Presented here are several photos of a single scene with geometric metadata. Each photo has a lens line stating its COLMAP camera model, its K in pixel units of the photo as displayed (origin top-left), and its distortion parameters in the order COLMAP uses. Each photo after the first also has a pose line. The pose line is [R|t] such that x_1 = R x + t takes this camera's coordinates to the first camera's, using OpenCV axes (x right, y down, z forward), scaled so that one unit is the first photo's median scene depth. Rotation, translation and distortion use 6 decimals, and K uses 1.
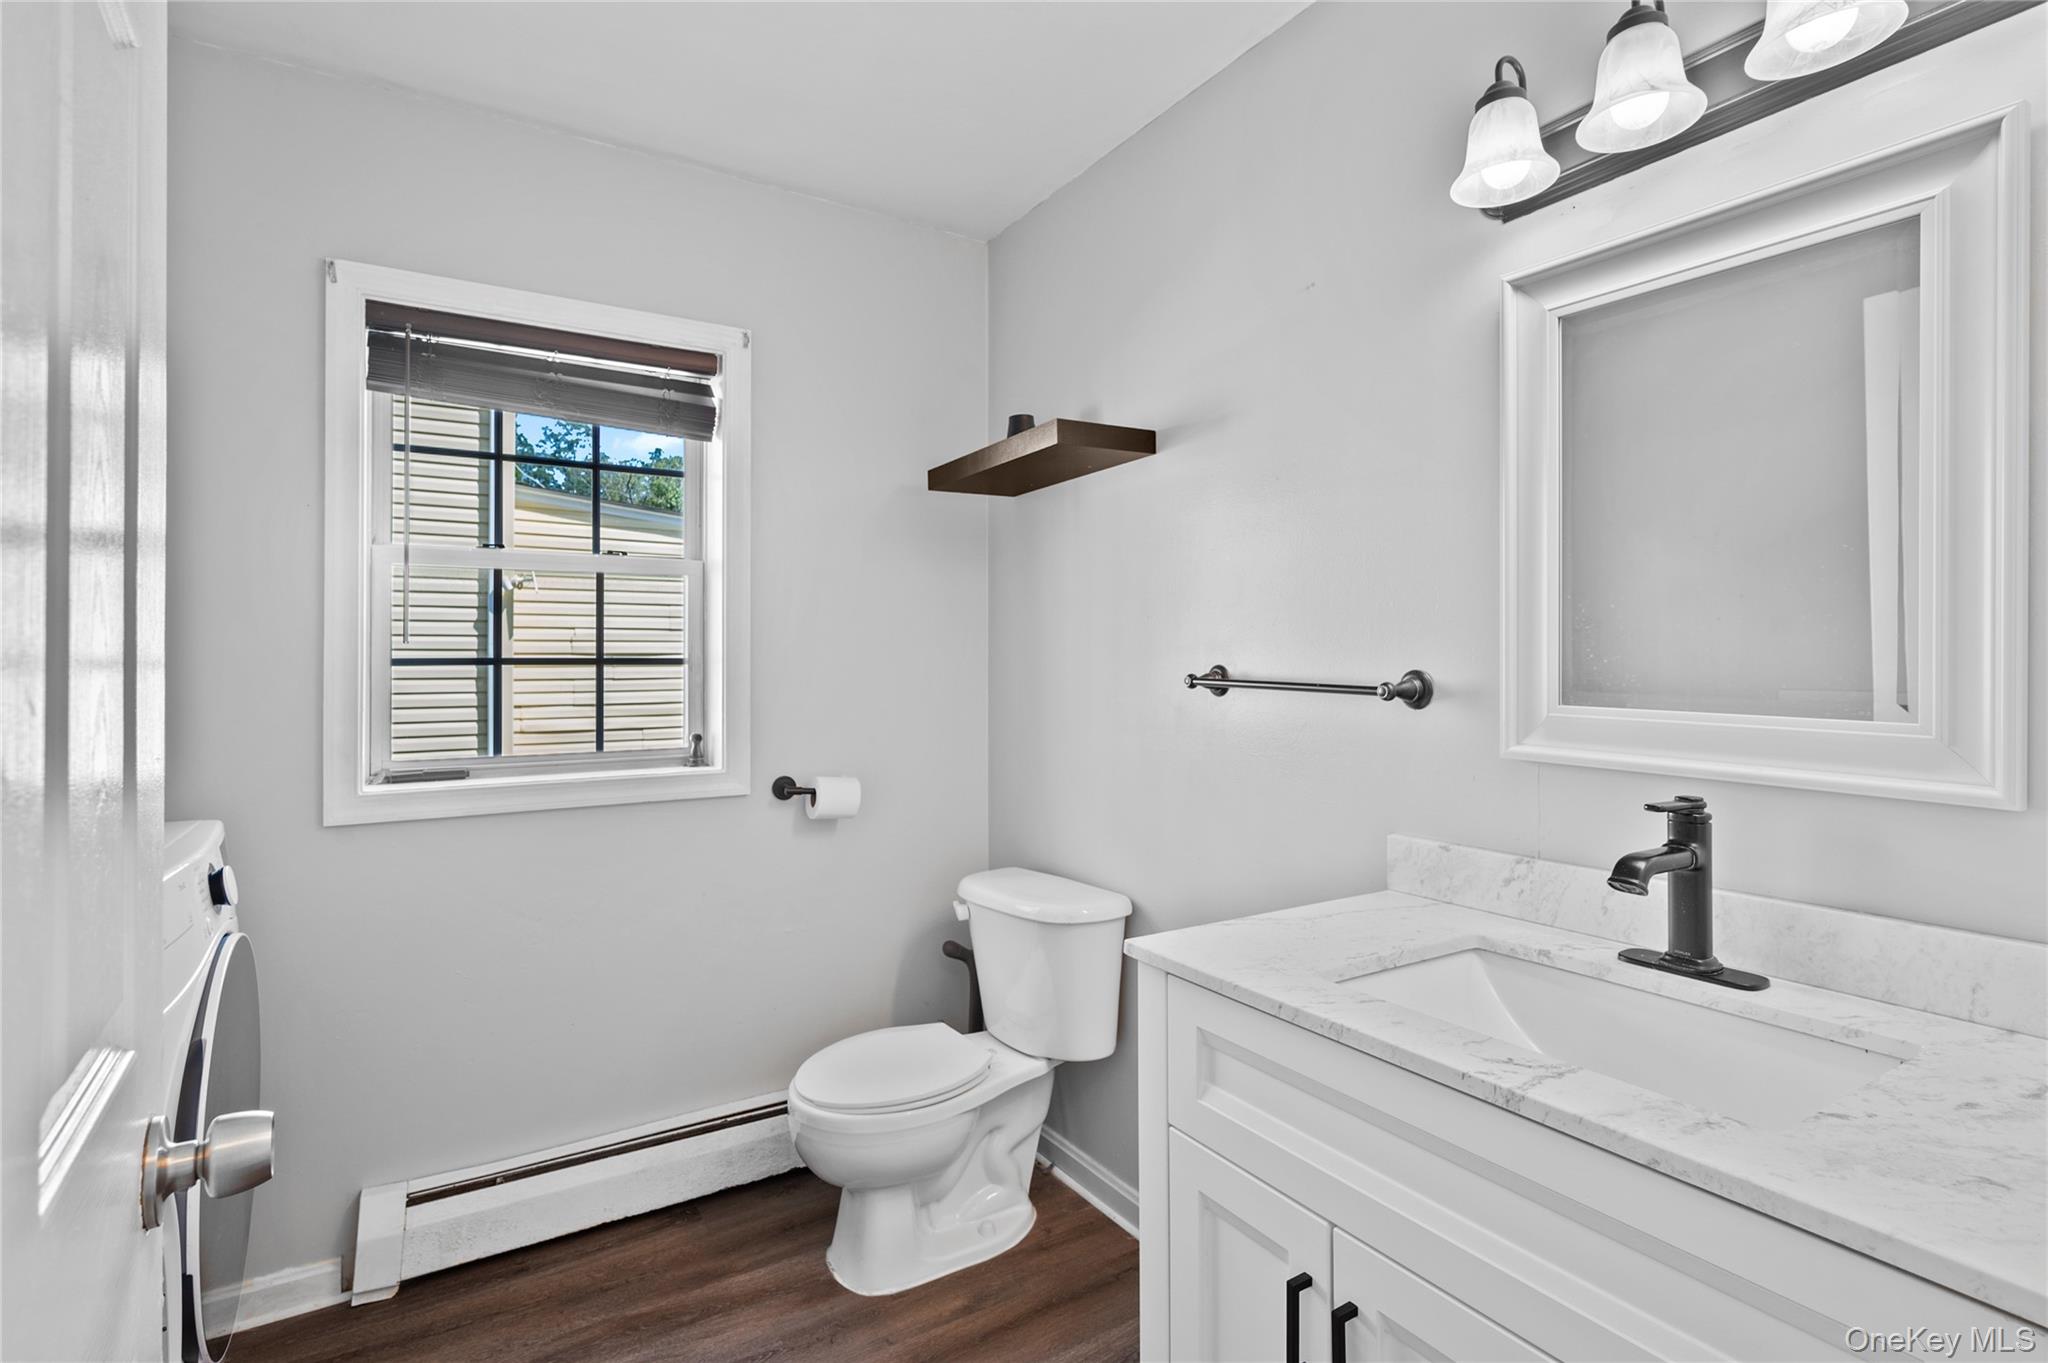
lens RADIAL K [[969.7, 0, 1019.5], [0, 969.7, 664.7], [0, 0, 1]] dist [0.000371, -0.000732]
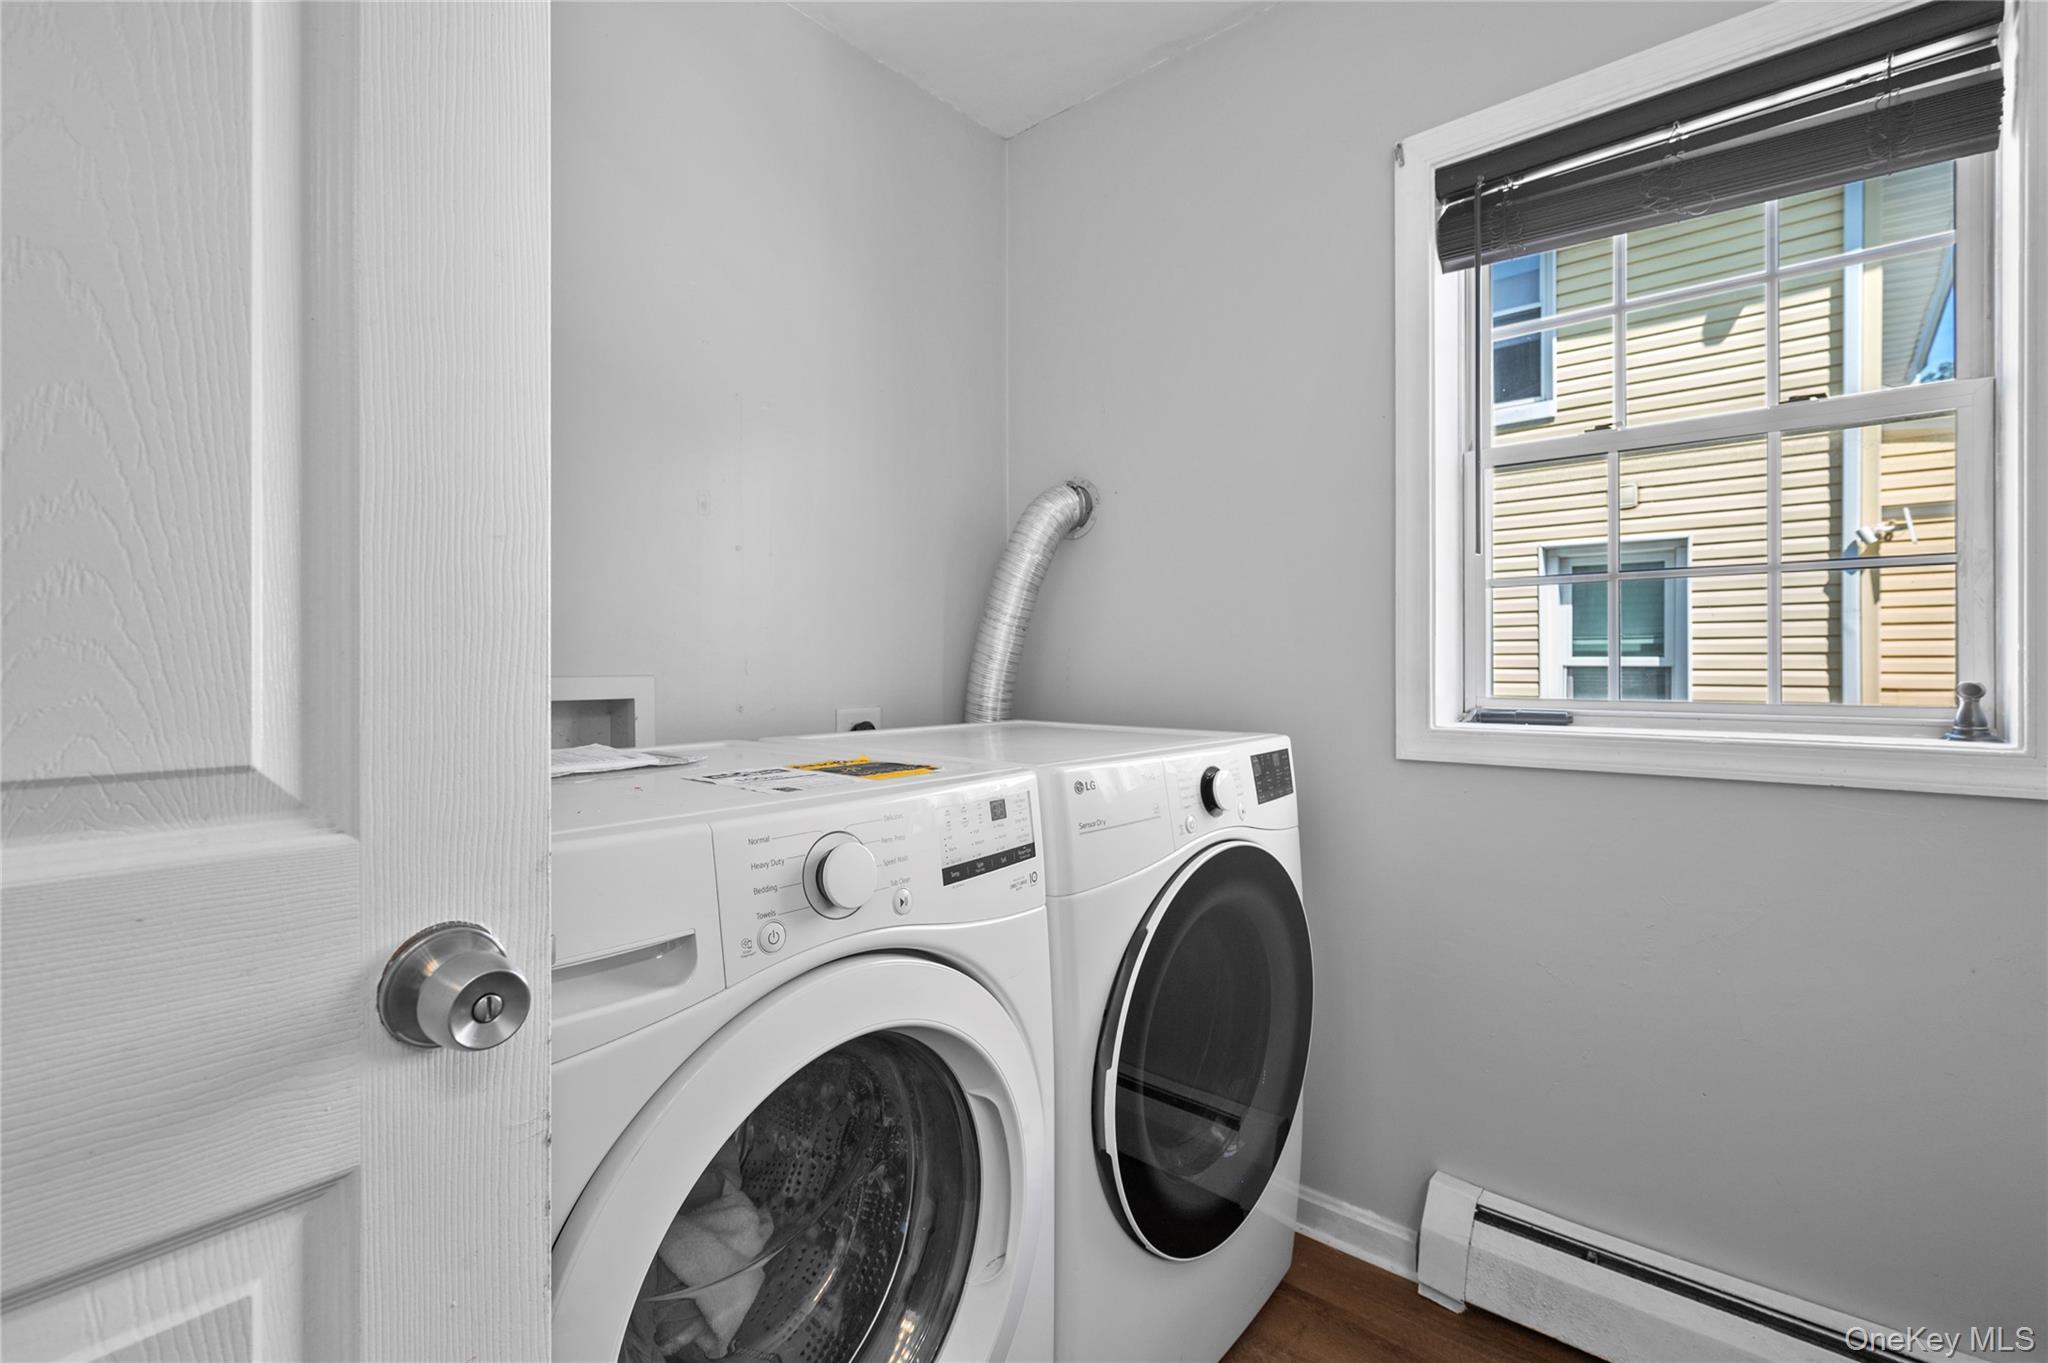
lens RADIAL K [[923.4, 0, 1027.4], [0, 923.4, 662.4], [0, 0, 1]] dist [0.005173, -0.000750]
pose [[0.300156, 0.004060, -0.953881, 0.018993], [0.004264, 0.999975, 0.005598, 0.059642], [0.953880, -0.005748, 0.300132, 0.348270]]
